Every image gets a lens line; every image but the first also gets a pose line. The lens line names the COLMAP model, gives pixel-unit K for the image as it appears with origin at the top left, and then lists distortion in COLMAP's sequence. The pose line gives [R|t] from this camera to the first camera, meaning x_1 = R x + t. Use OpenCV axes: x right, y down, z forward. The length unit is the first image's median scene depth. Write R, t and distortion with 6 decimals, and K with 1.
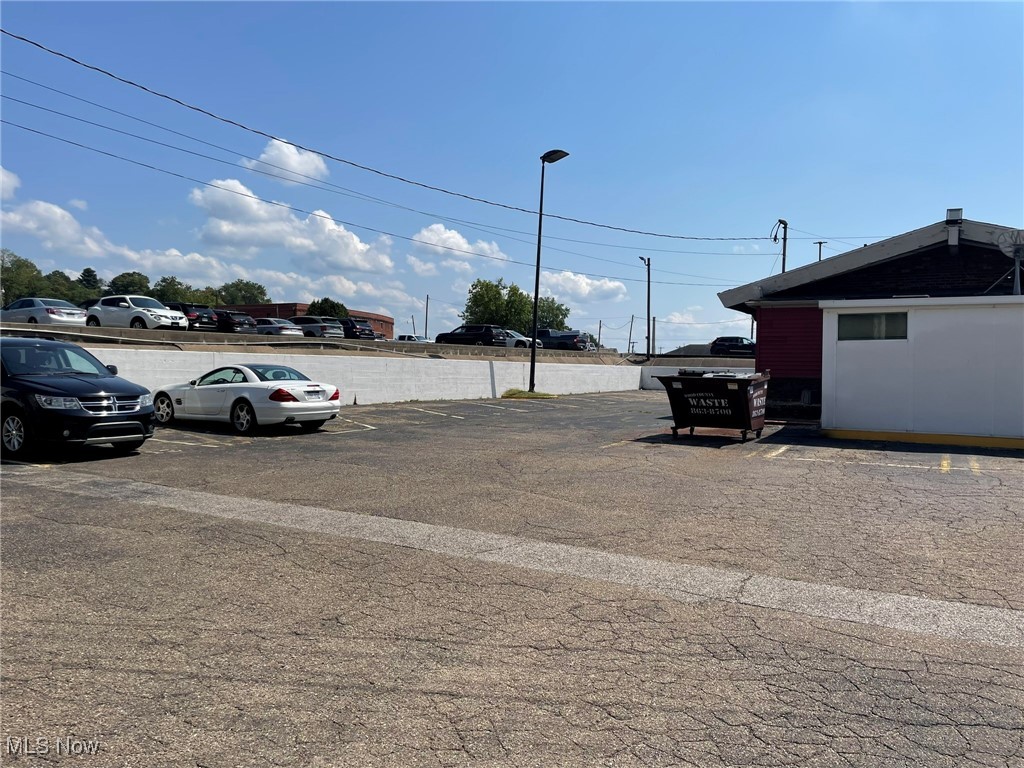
lens RADIAL K [[773.2, 0, 516.7], [0, 773.2, 375.5], [0, 0, 1]] dist [0.096087, -0.132162]
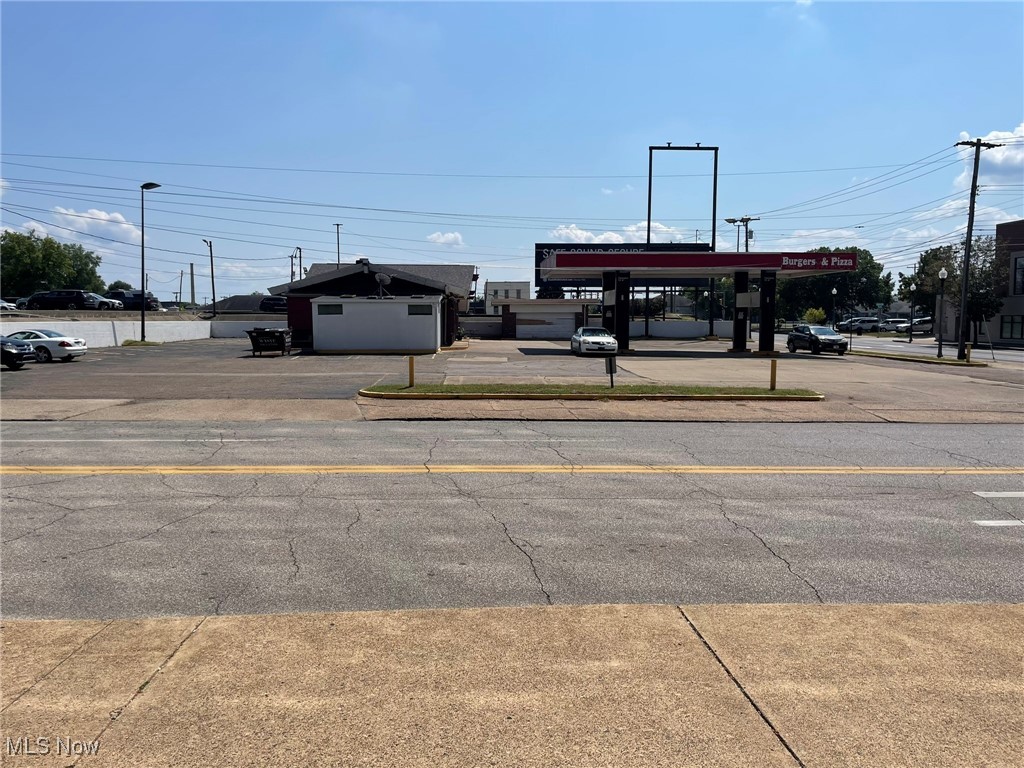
lens RADIAL K [[773.2, 0, 516.7], [0, 773.2, 375.5], [0, 0, 1]] dist [0.096087, -0.132162]
pose [[0.842630, -0.057527, 0.535412, -0.386670], [0.021034, 0.997035, 0.074021, -0.020751], [-0.538082, -0.051111, 0.841341, -1.396813]]
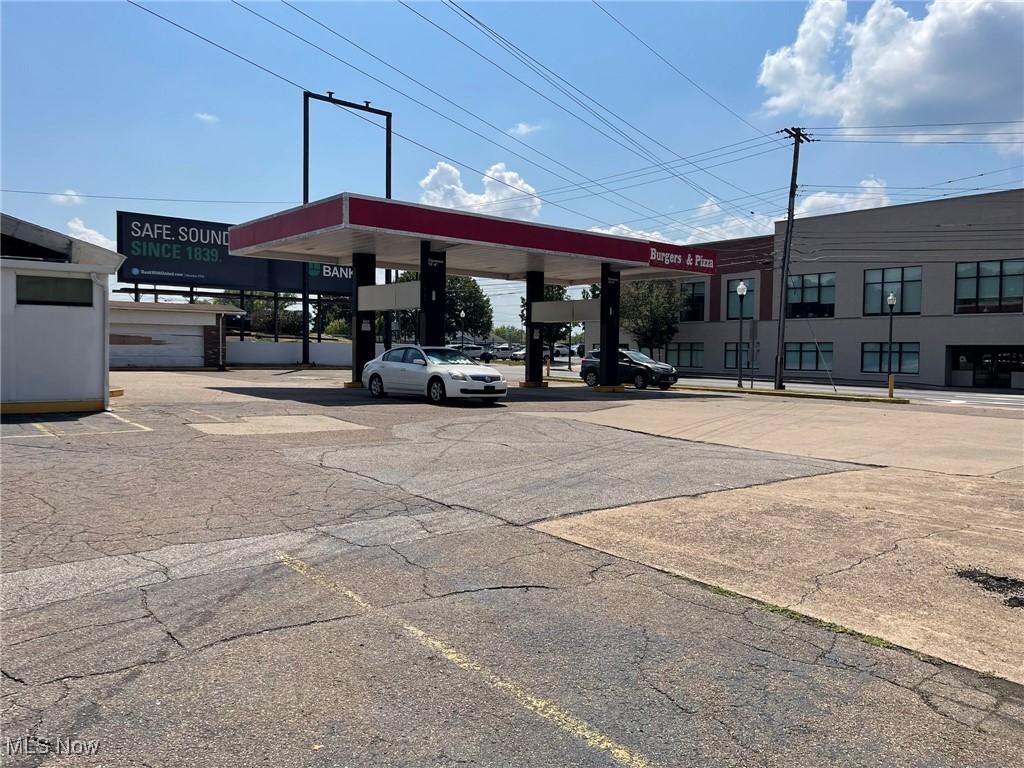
lens RADIAL K [[773.2, 0, 516.7], [0, 773.2, 375.5], [0, 0, 1]] dist [0.096087, -0.132162]
pose [[0.347126, -0.045355, 0.936721, 0.102134], [0.003566, 0.998886, 0.047043, 0.007586], [-0.937812, -0.012989, 0.346901, 0.335999]]
